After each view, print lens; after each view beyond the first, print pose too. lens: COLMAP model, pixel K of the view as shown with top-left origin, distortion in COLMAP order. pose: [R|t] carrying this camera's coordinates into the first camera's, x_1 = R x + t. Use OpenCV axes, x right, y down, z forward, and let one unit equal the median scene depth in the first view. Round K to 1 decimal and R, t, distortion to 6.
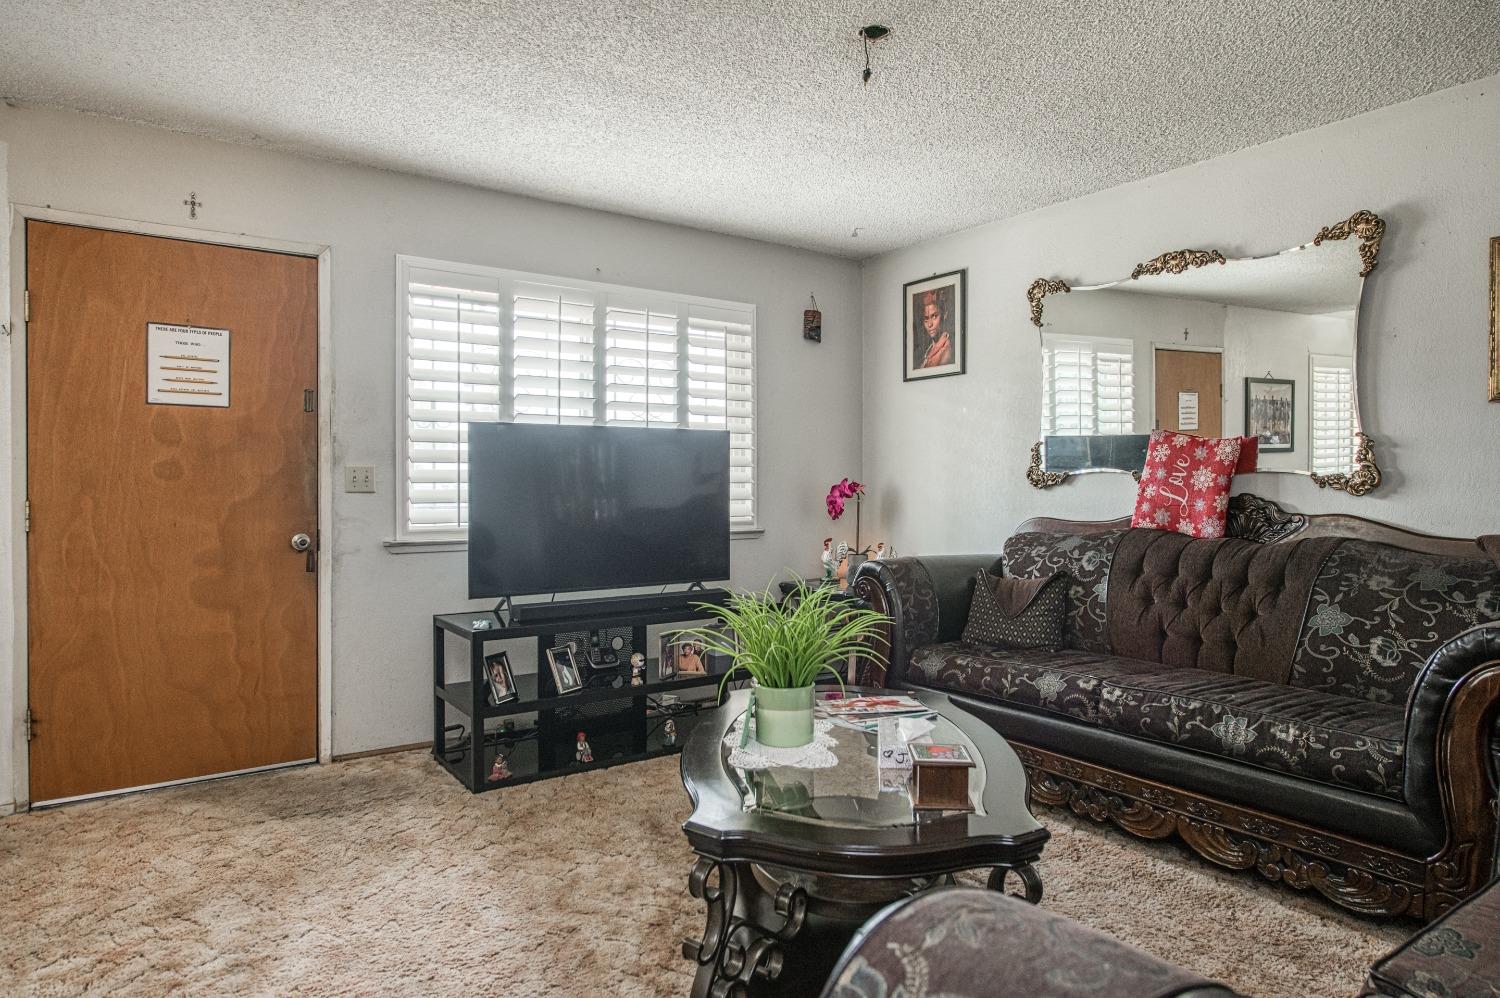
lens RADIAL K [[974.5, 0, 711.9], [0, 974.5, 485.7], [0, 0, 1]] dist [0.022740, -0.002906]
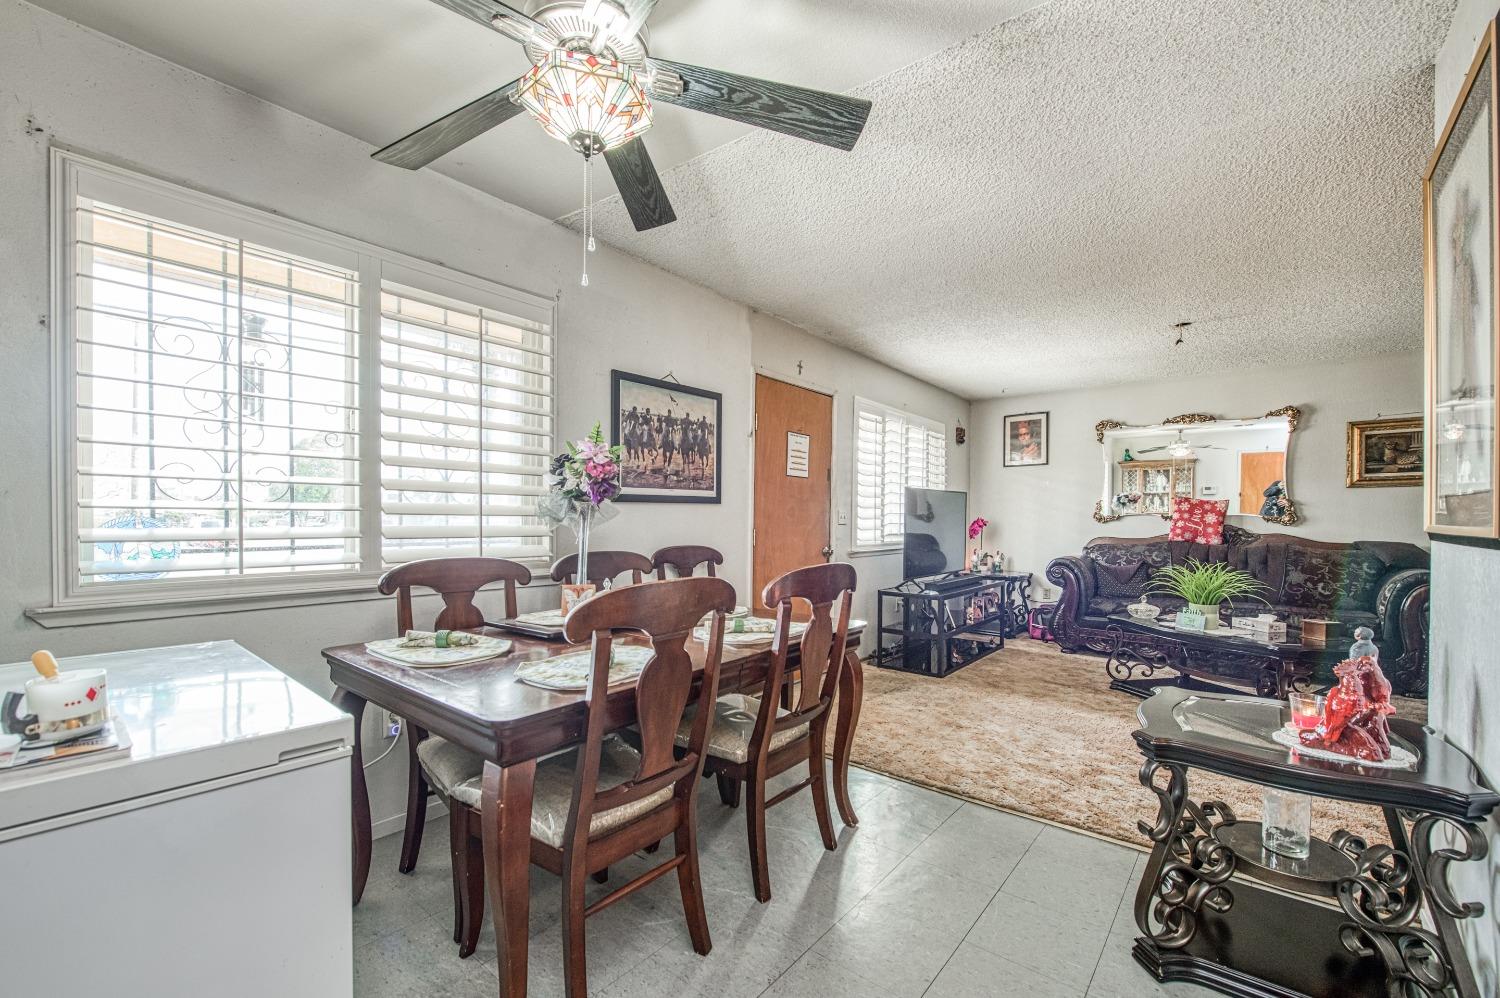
lens RADIAL K [[690.3, 0, 710.2], [0, 690.3, 523.4], [0, 0, 1]] dist [0.034218, 0.000249]
pose [[0.950785, 0.000004, 0.309851, -1.022170], [-0.000841, 0.999996, 0.002566, 0.001687], [-0.309849, -0.002701, 0.950782, -0.161263]]
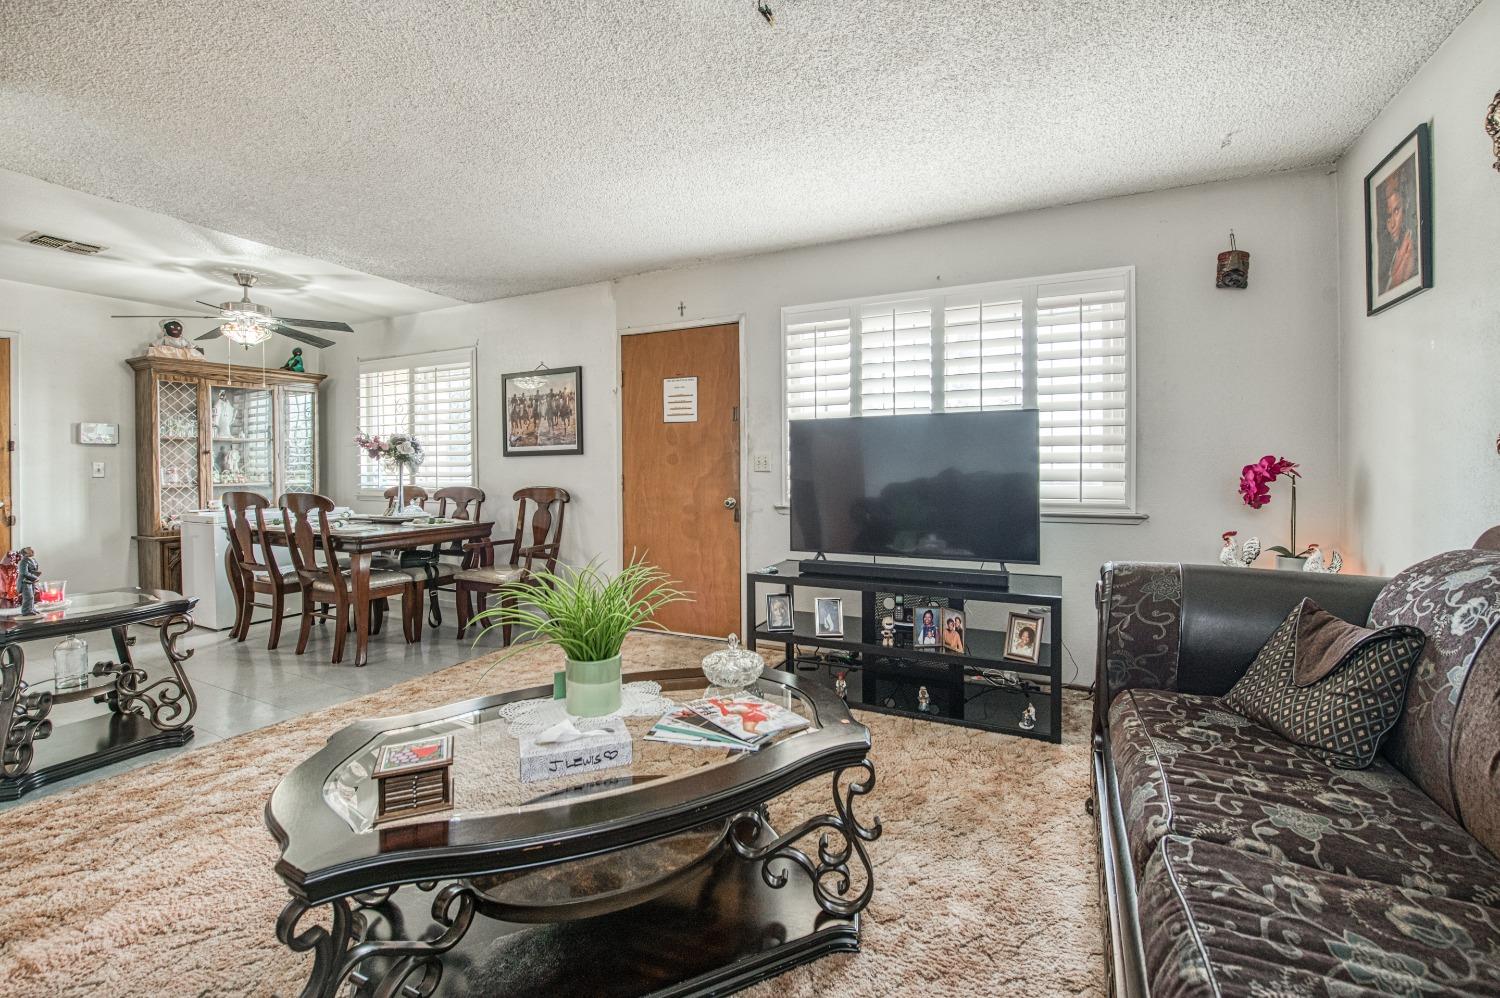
lens RADIAL K [[612.2, 0, 756.3], [0, 612.2, 465.5], [0, 0, 1]] dist [-0.007010, -0.002721]
pose [[0.502698, -0.002959, -0.864457, 0.462060], [0.006115, 0.999981, 0.000133, -0.002828], [0.864441, -0.005353, 0.502706, 0.530443]]
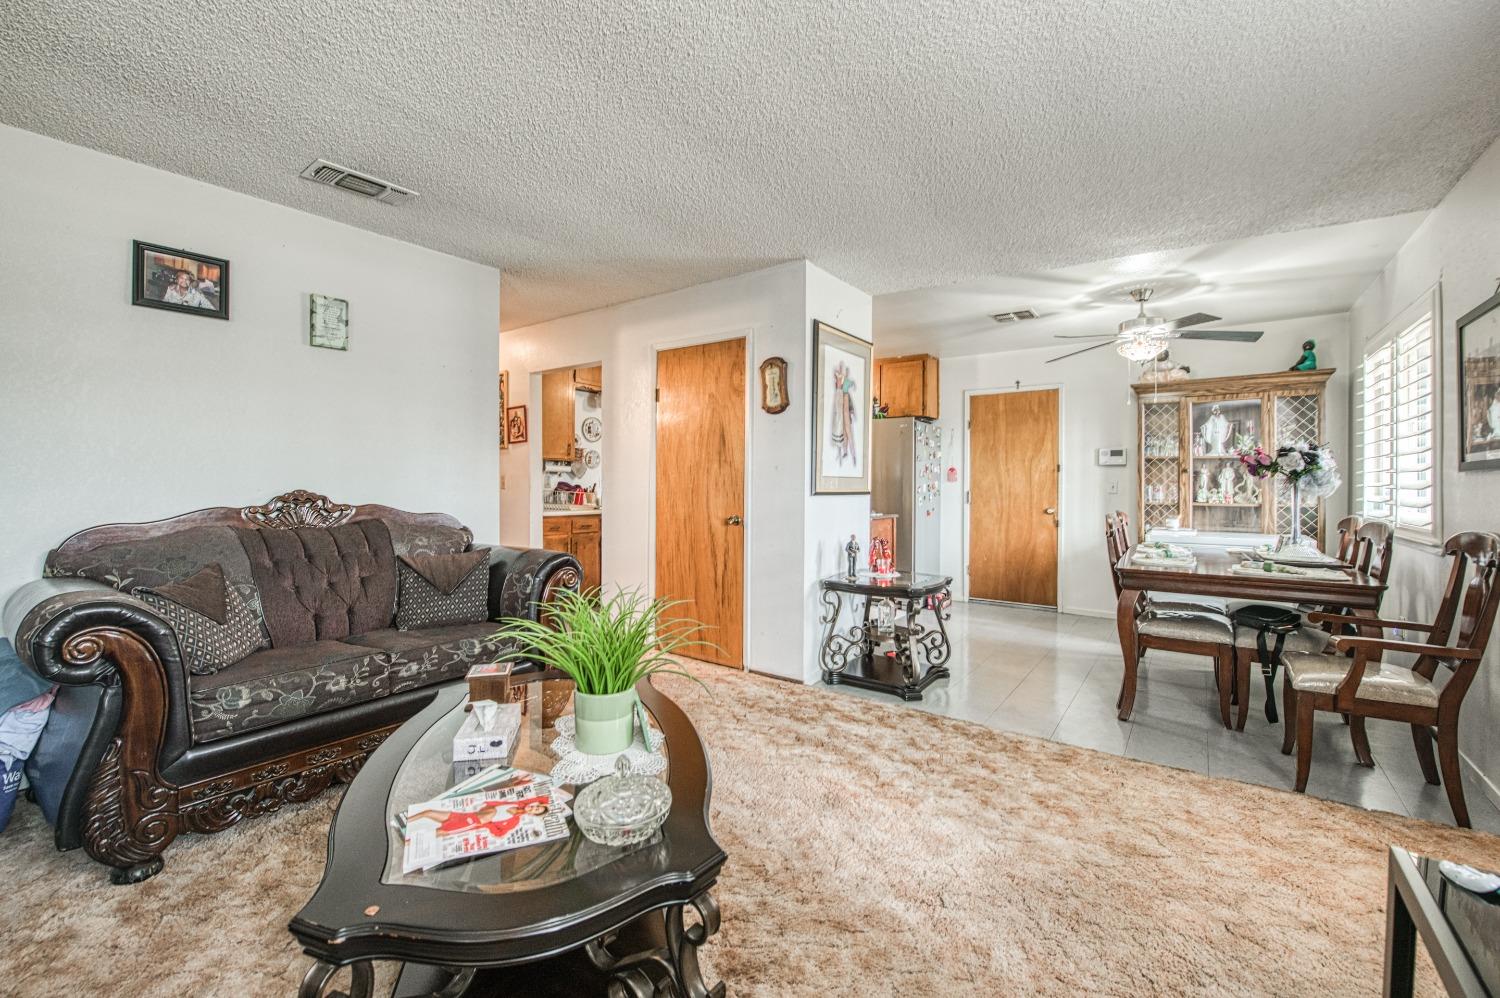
lens RADIAL K [[612.2, 0, 731.9], [0, 612.2, 481.4], [0, 0, 1]] dist [-0.007010, -0.002721]
pose [[-0.934445, -0.008170, -0.356014, 0.106718], [-0.008465, 0.999964, -0.000728, -0.006727], [0.356007, 0.002334, -0.934480, 1.044543]]
